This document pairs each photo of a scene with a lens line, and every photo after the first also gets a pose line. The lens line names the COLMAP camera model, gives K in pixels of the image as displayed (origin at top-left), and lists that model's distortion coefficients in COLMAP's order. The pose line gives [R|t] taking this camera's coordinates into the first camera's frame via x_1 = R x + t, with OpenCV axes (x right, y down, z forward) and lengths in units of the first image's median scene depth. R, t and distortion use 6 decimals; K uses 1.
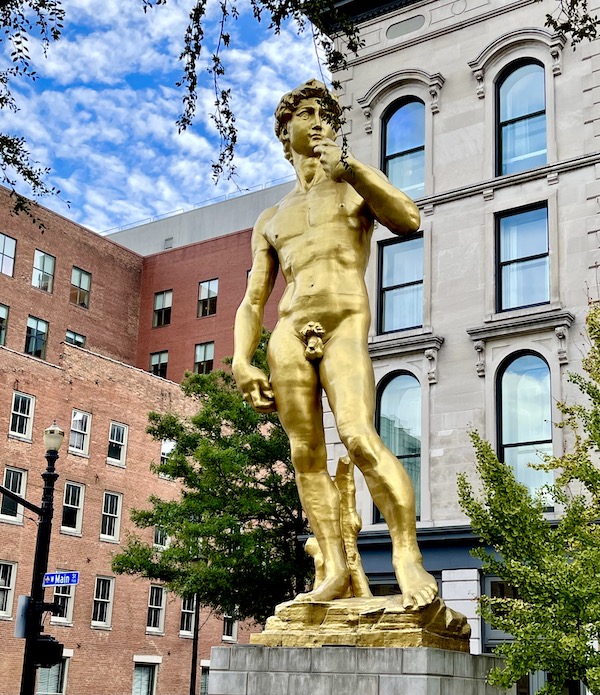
lens RADIAL K [[1044.4, 0, 300.1], [0, 1044.4, 416.3], [0, 0, 1]] dist [0.133001, -0.187136]
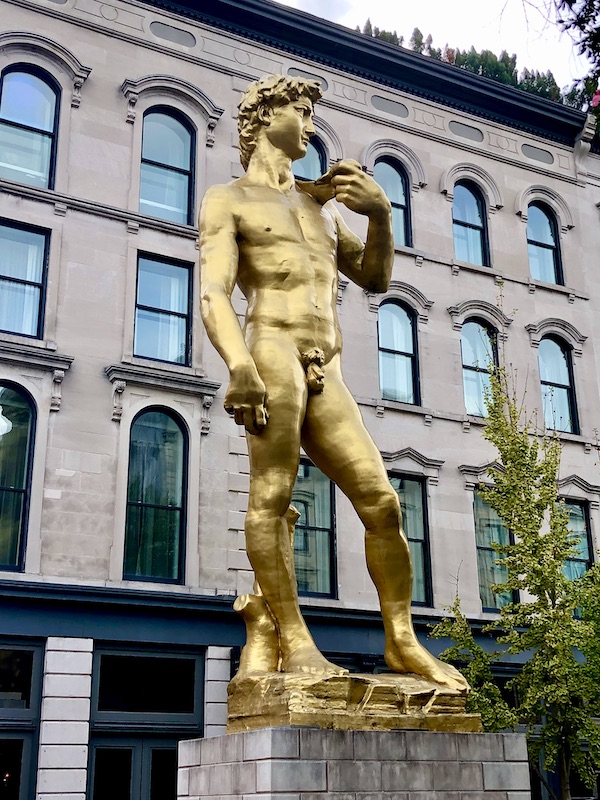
lens RADIAL K [[1097.5, 0, 300.0], [0, 1097.5, 400.0], [0, 0, 1]] dist [0.057939, -0.052962]
pose [[0.448102, 0.270336, 0.852128, -0.757791], [-0.201698, 0.959178, -0.198232, 0.134317], [-0.870932, -0.083045, 0.484336, 0.567490]]
